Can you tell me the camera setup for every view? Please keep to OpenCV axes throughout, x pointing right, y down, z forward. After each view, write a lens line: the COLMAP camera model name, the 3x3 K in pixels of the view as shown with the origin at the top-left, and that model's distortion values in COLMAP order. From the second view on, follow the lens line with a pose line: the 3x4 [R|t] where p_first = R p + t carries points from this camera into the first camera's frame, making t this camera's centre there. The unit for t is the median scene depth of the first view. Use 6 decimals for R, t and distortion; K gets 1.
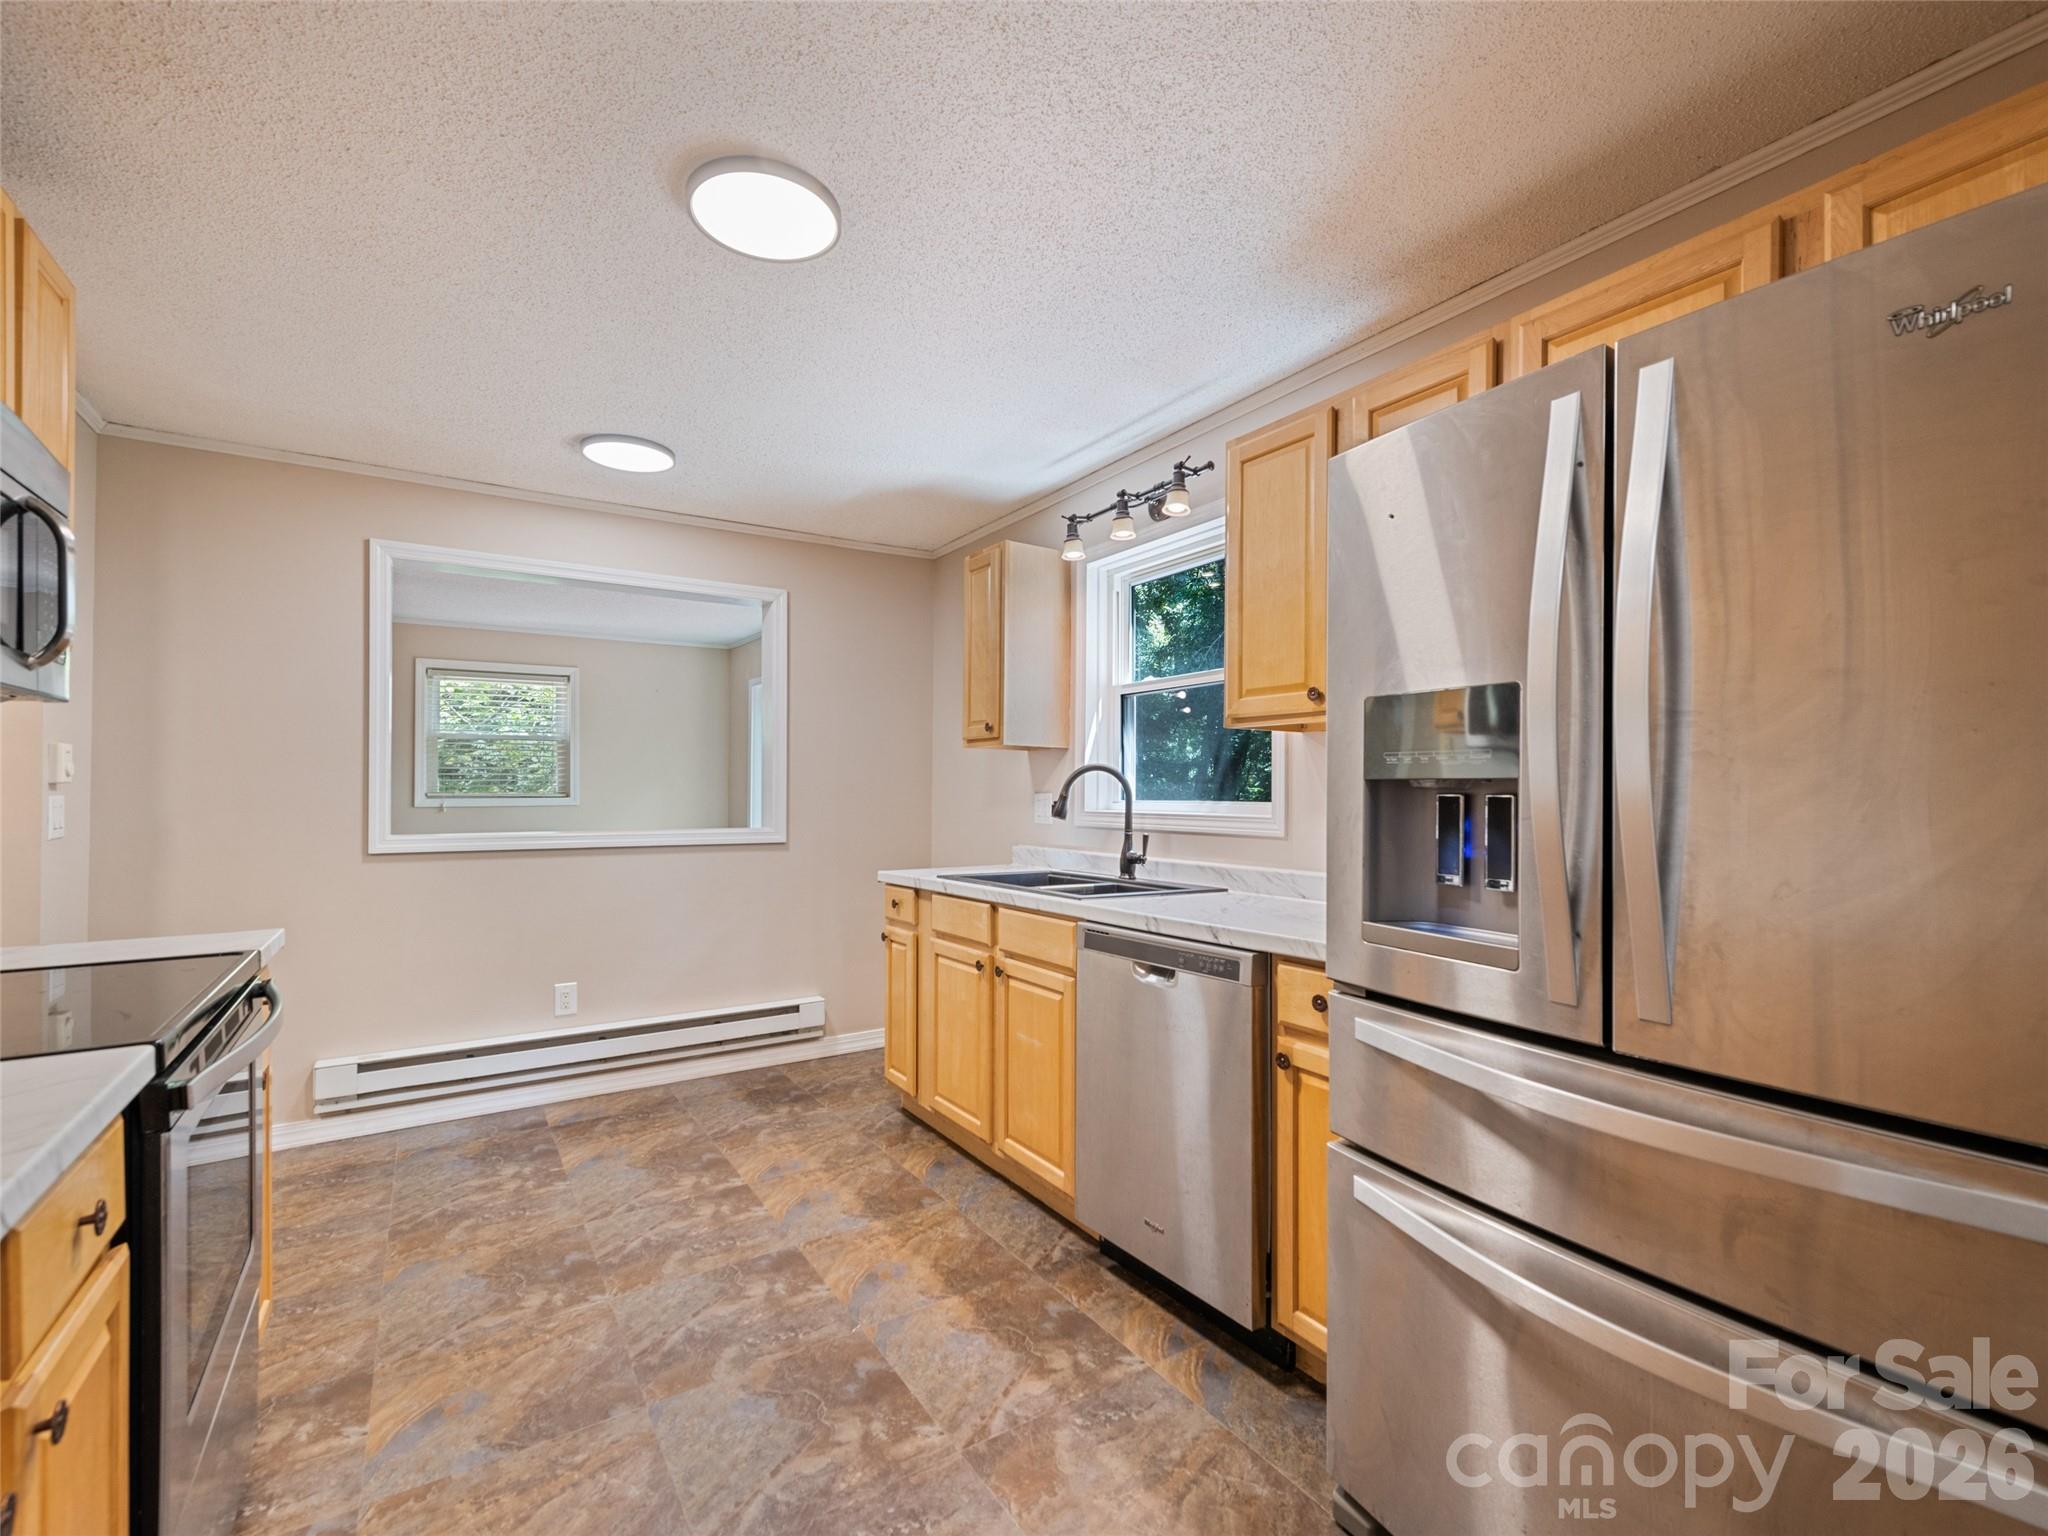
lens RADIAL K [[911.9, 0, 1022.8], [0, 911.9, 787.6], [0, 0, 1]] dist [0.008321, -0.000952]
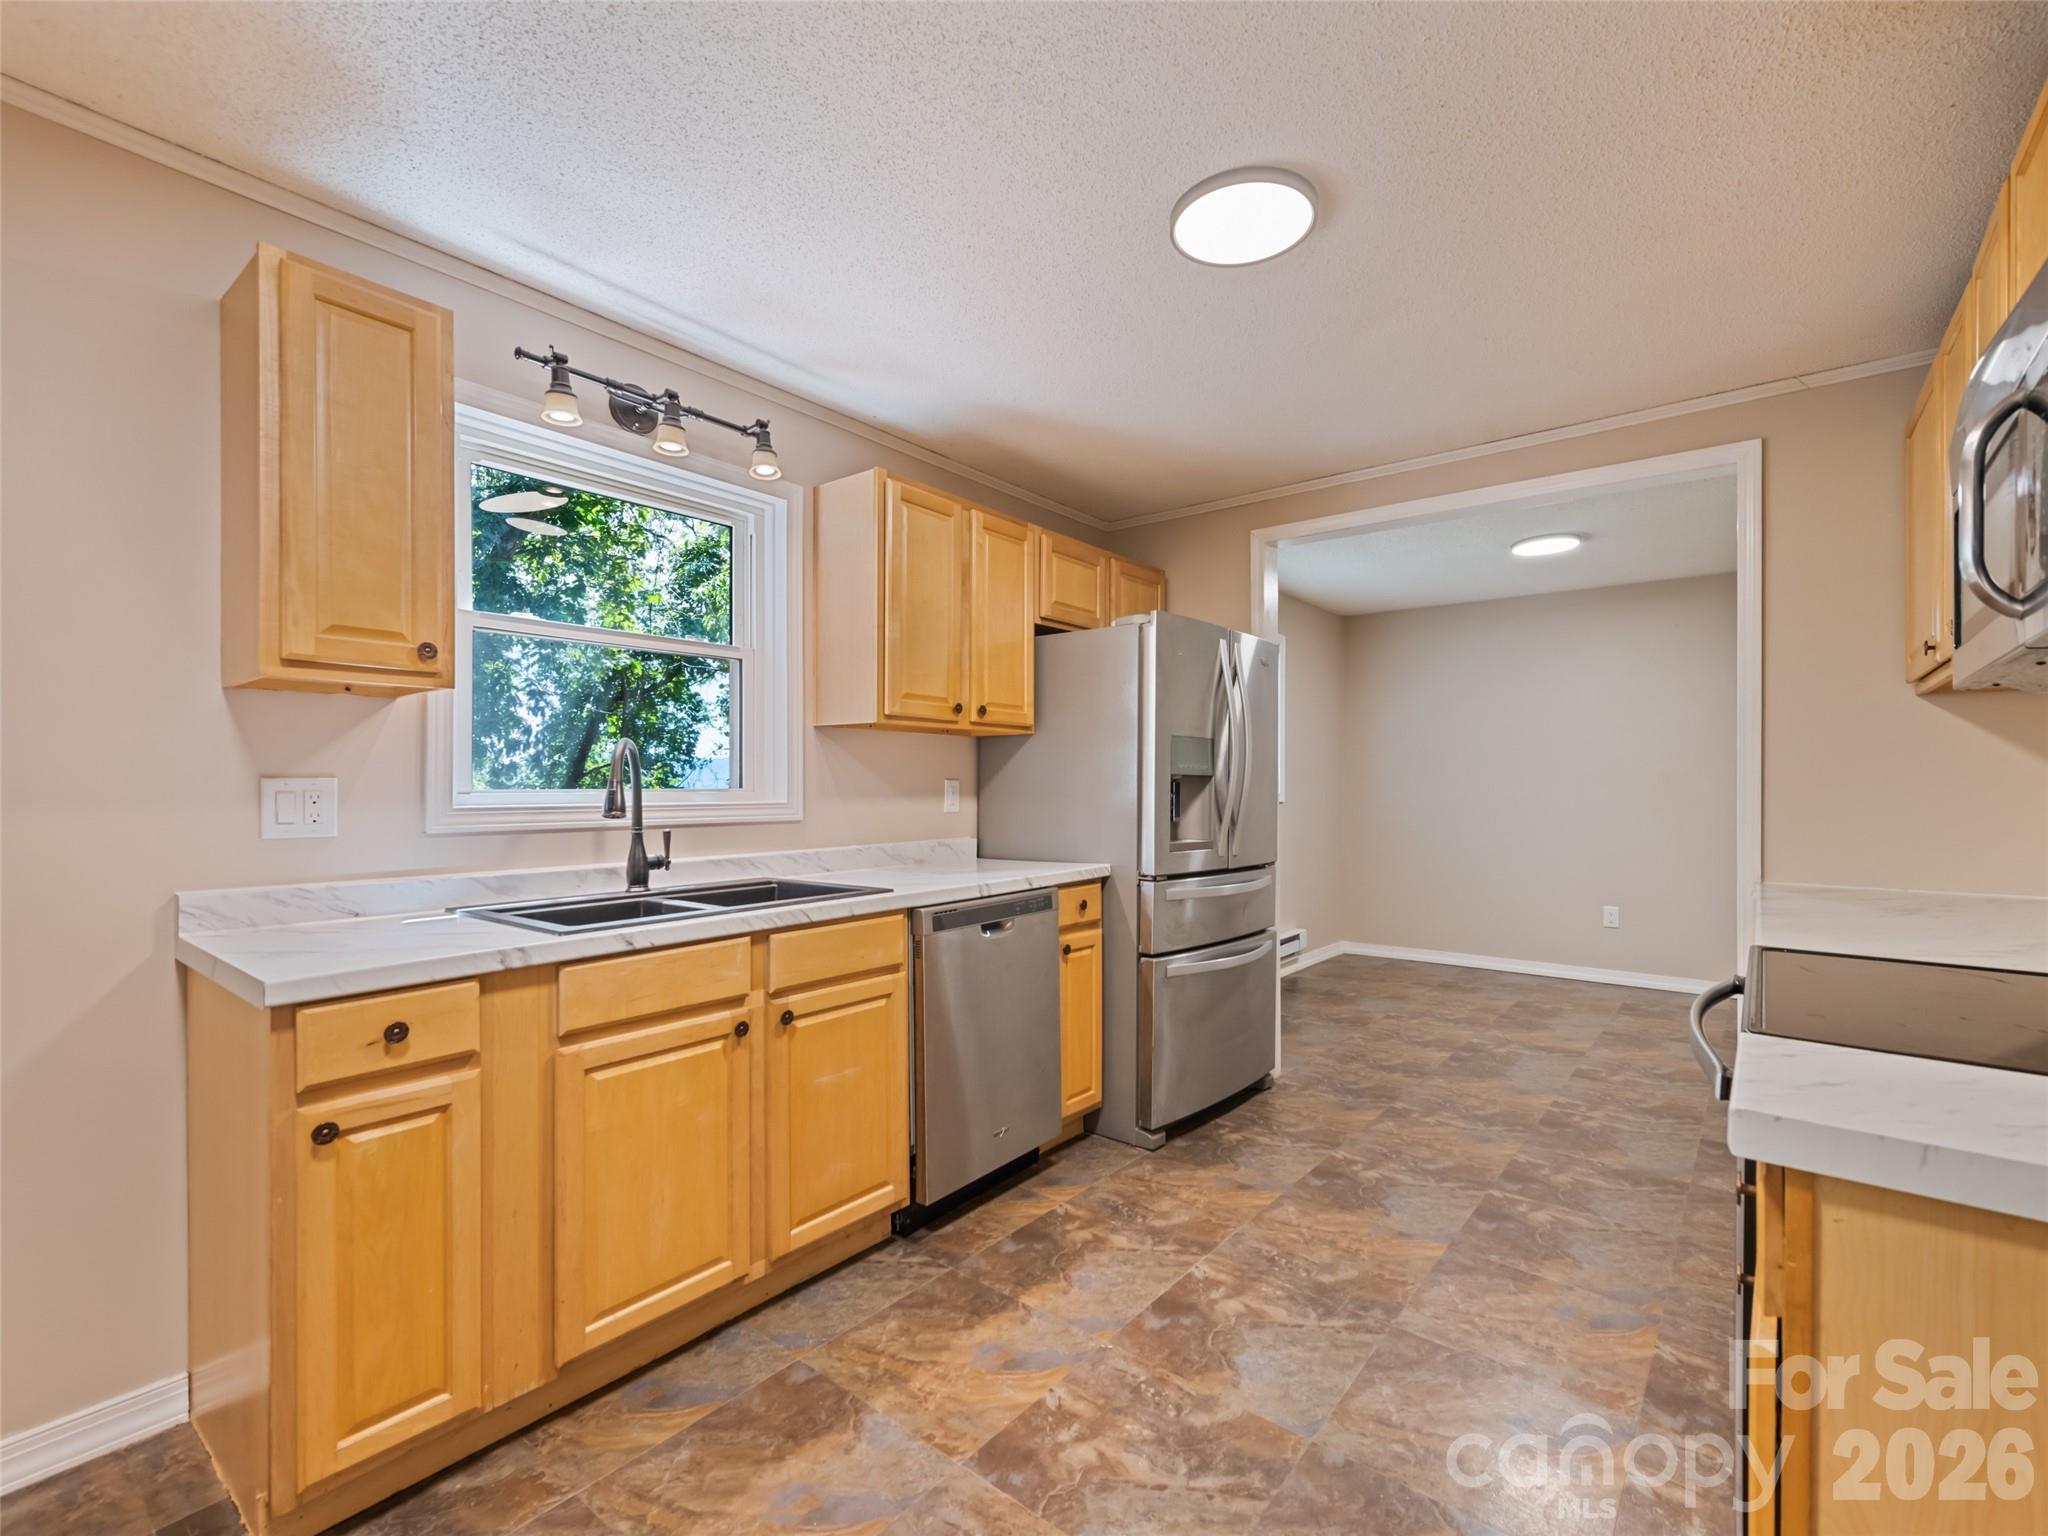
lens RADIAL K [[919.0, 0, 1031.9], [0, 919.0, 778.8], [0, 0, 1]] dist [0.013801, -0.000422]
pose [[-0.318408, 0.000175, 0.947954, -0.870463], [-0.008771, 0.999957, -0.003131, 0.006443], [-0.947913, -0.009311, -0.318393, 1.131374]]
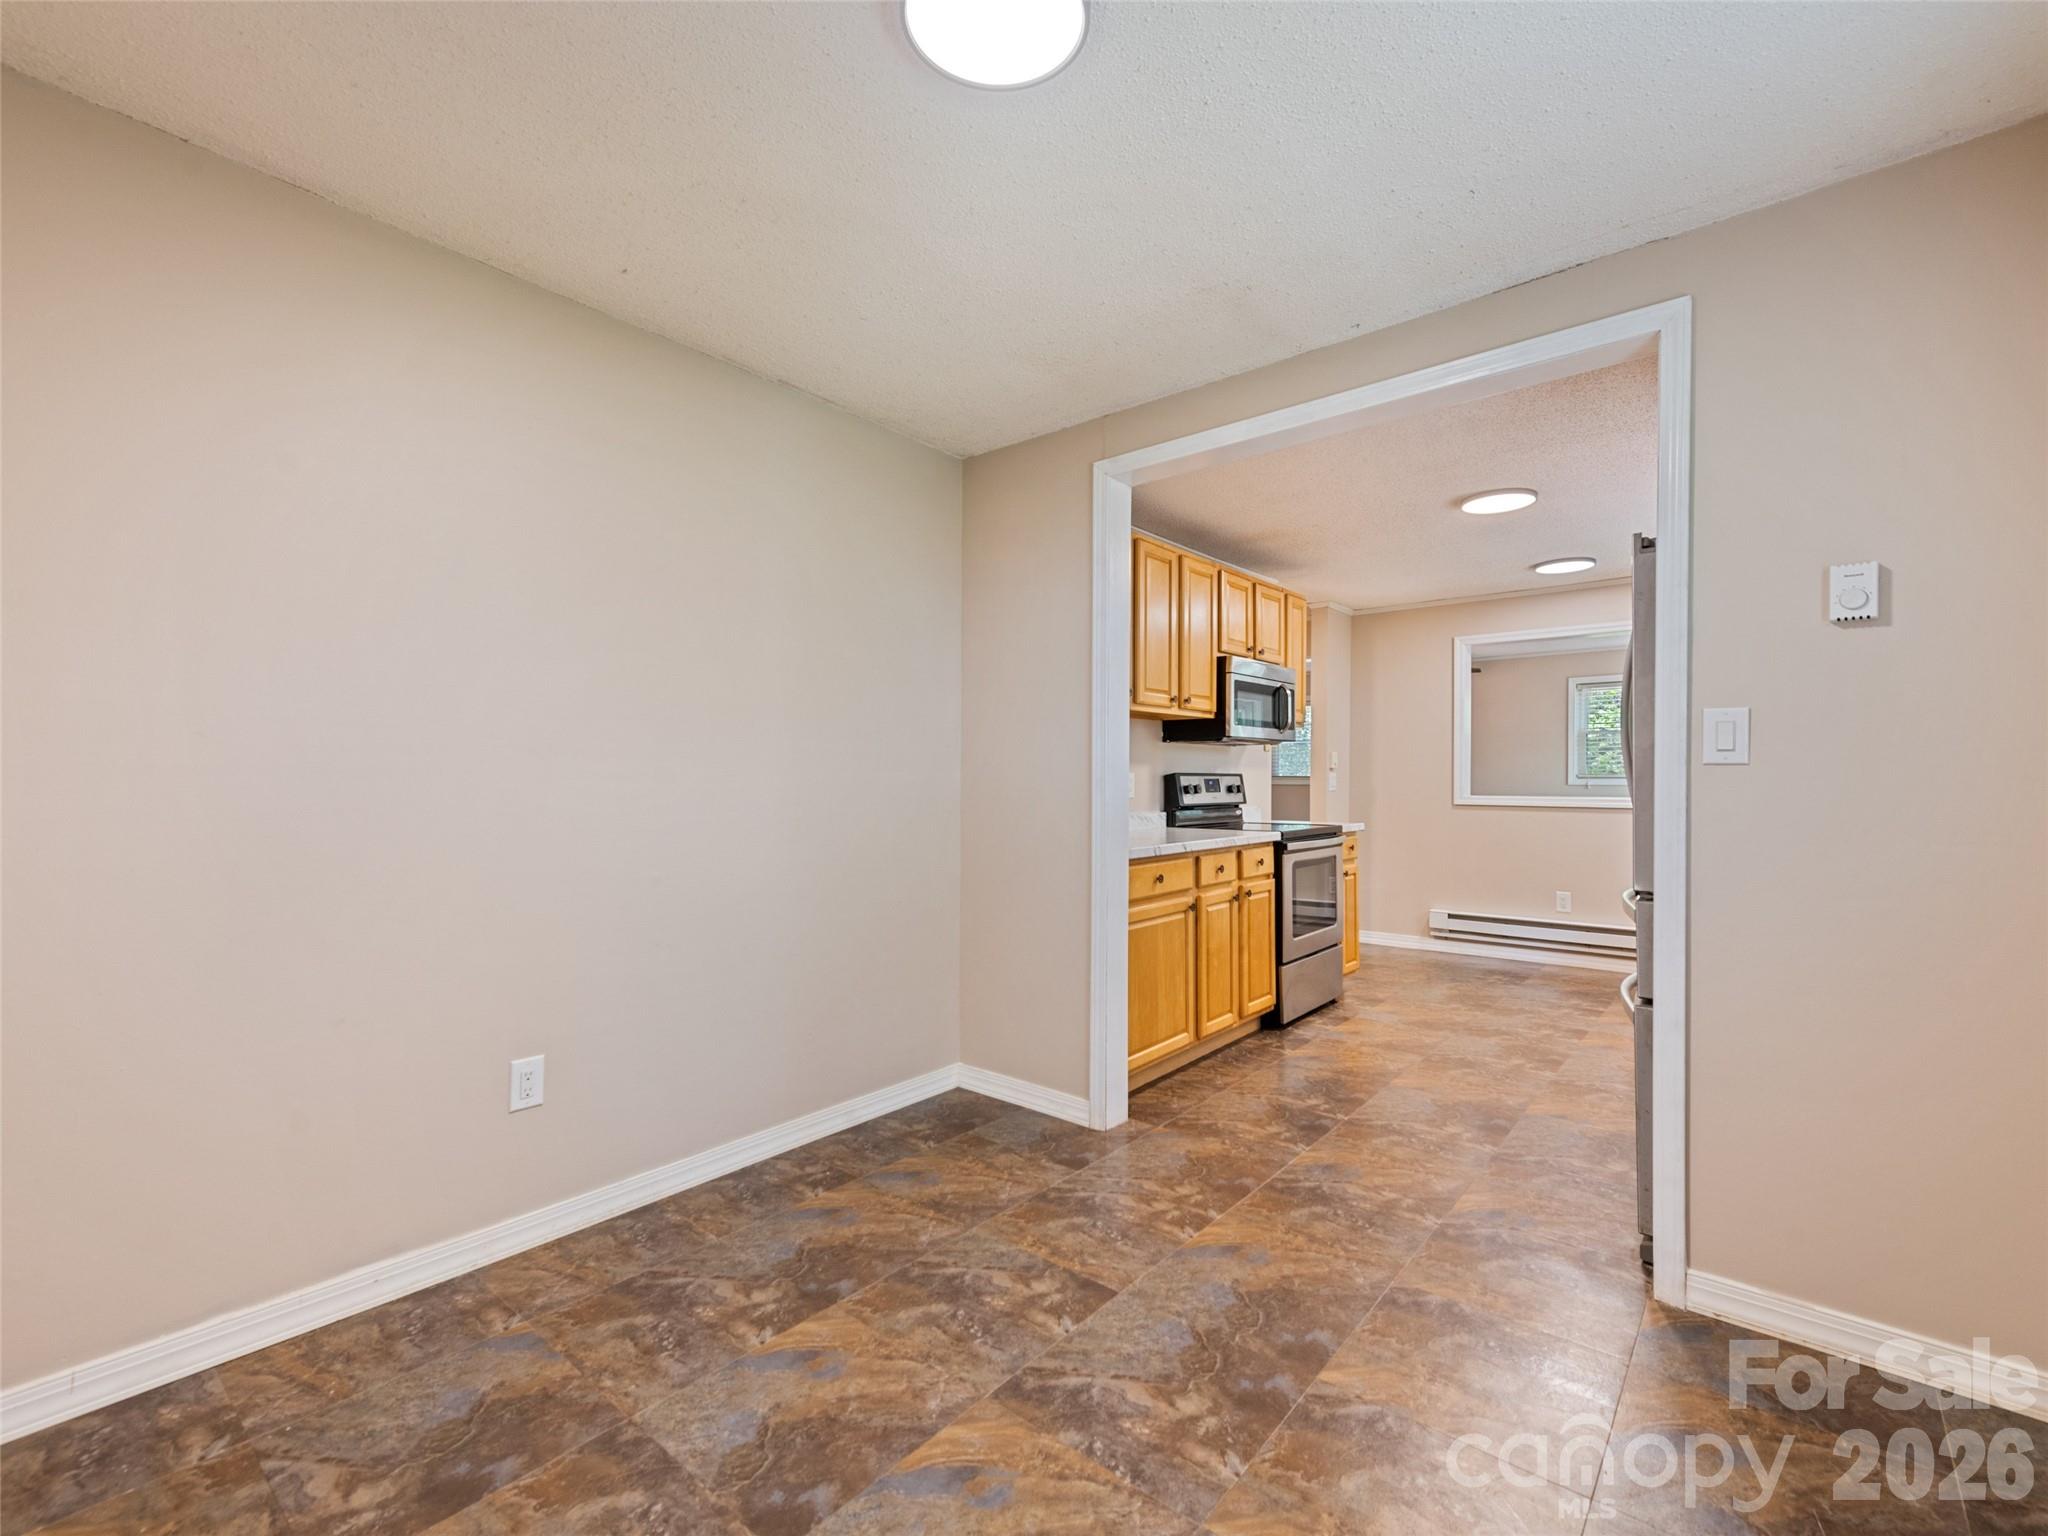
lens RADIAL K [[902.0, 0, 1024.0], [0, 902.0, 768.0], [0, 0, 1]] dist [0.013603, -0.000212]
pose [[0.296399, -0.008888, -0.955023, 1.048374], [0.002283, 0.999960, -0.008597, 0.014938], [0.955061, 0.000368, 0.296408, -0.520664]]
